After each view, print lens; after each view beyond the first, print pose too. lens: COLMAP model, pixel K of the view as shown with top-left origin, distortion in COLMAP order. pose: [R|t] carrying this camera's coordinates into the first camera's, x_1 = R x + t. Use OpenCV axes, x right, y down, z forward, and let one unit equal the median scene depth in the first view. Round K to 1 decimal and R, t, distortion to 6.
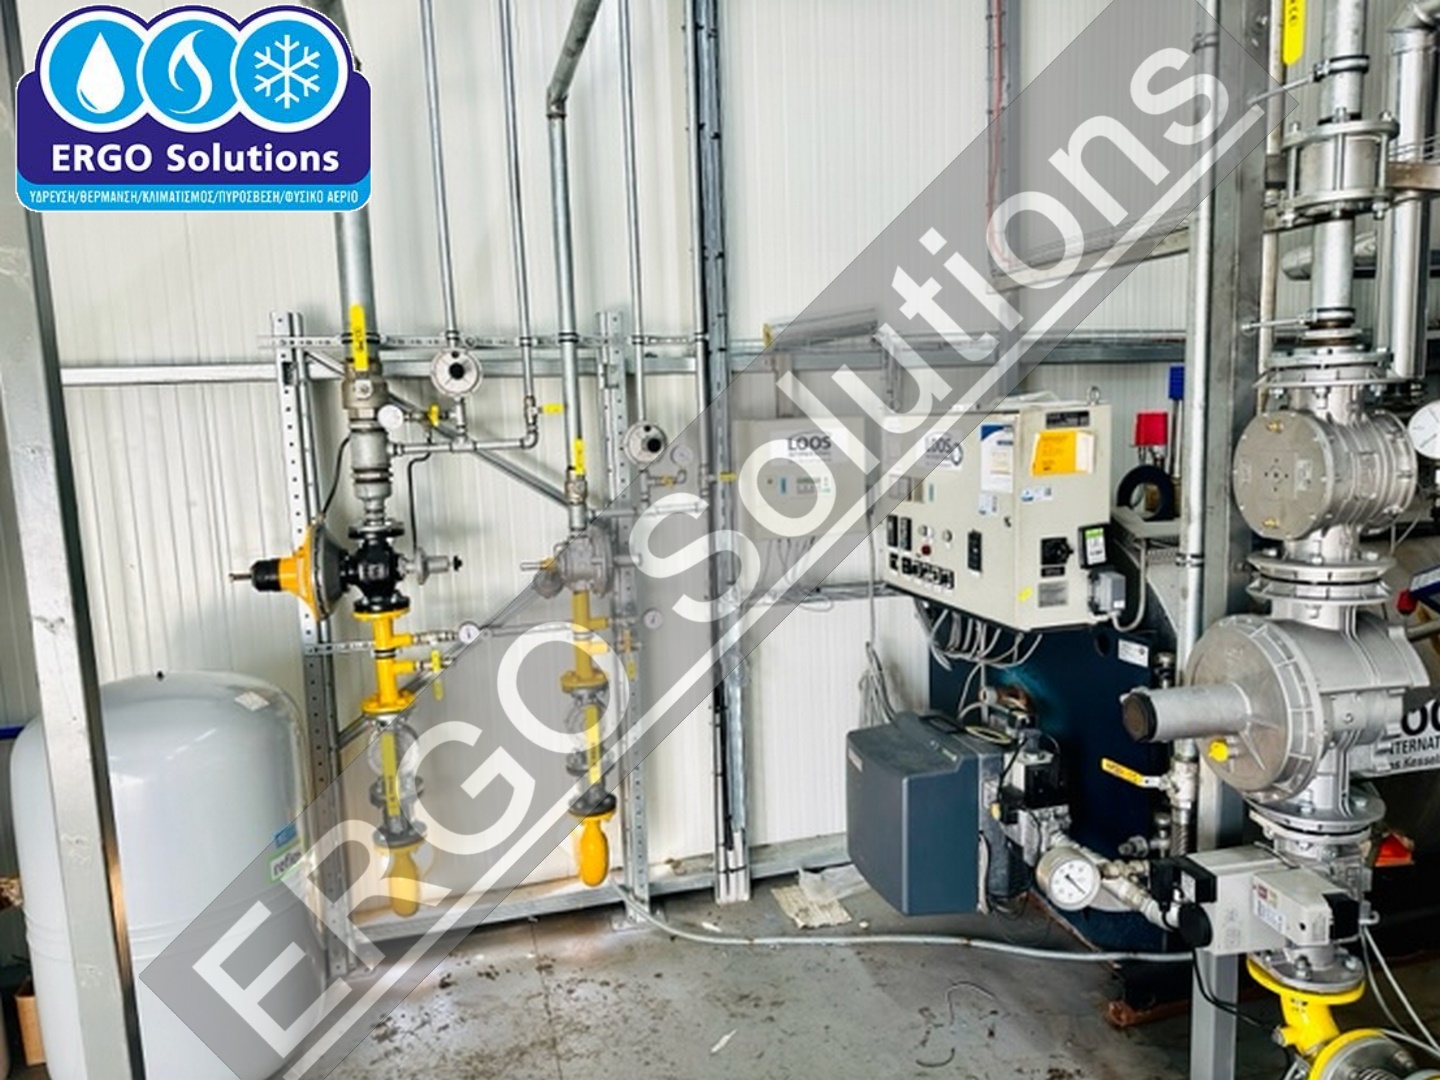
lens RADIAL K [[1001.2, 0, 716.3], [0, 1001.2, 548.7], [0, 0, 1]] dist [0.136417, -0.264193]
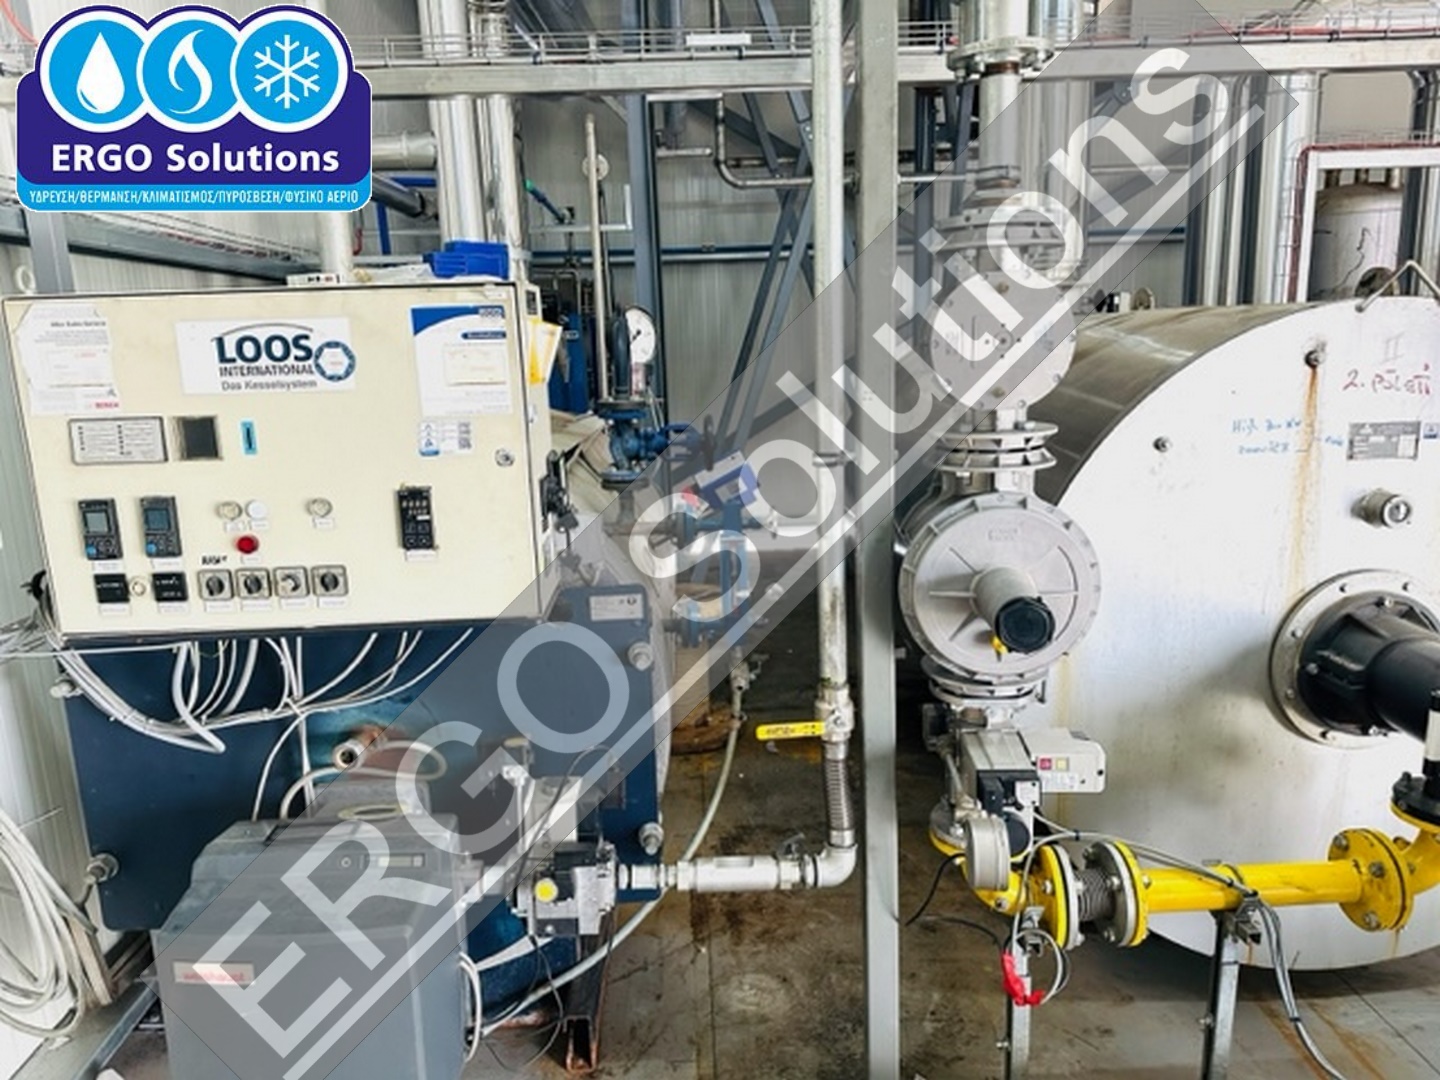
lens RADIAL K [[1001.1, 0, 720.0], [0, 1001.1, 540.0], [0, 0, 1]] dist [0.114039, -0.159512]
pose [[0.216271, -0.170292, 0.961368, -0.270347], [0.155505, 0.978109, 0.138275, -0.037935], [-0.963870, 0.119593, 0.238018, 0.624753]]
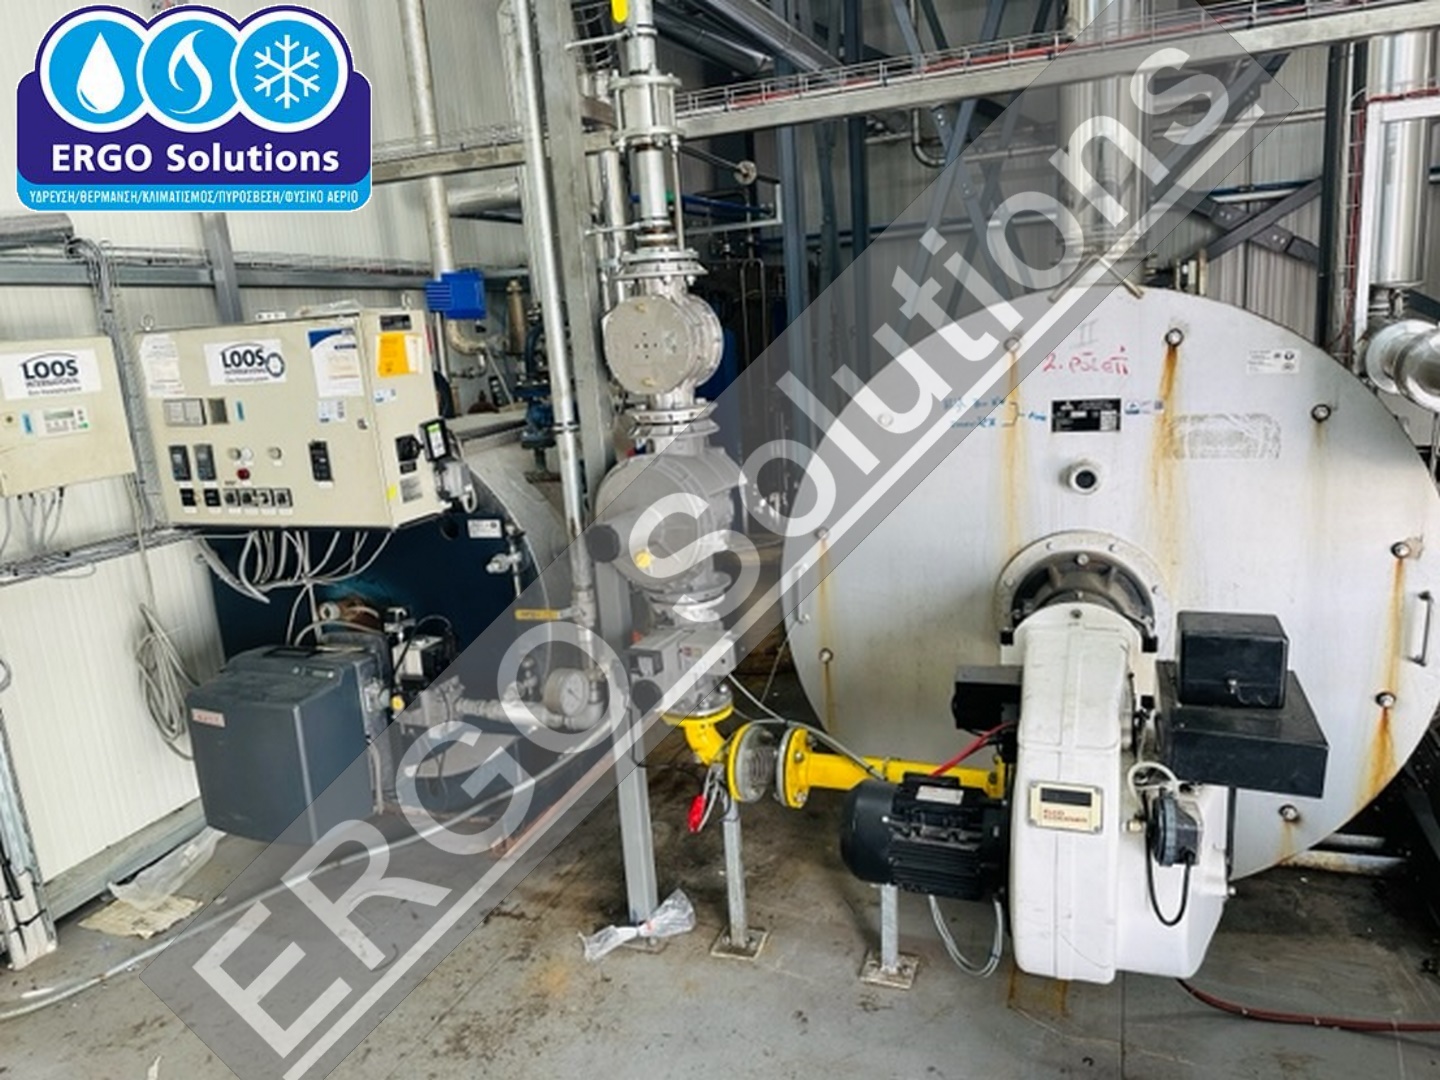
lens RADIAL K [[1006.2, 0, 728.0], [0, 1006.2, 547.7], [0, 0, 1]] dist [0.046224, -0.076502]
pose [[0.584569, -0.182327, 0.790592, -0.284231], [0.156793, 0.981441, 0.110408, 0.035300], [-0.796050, 0.059418, 0.602307, 0.084942]]
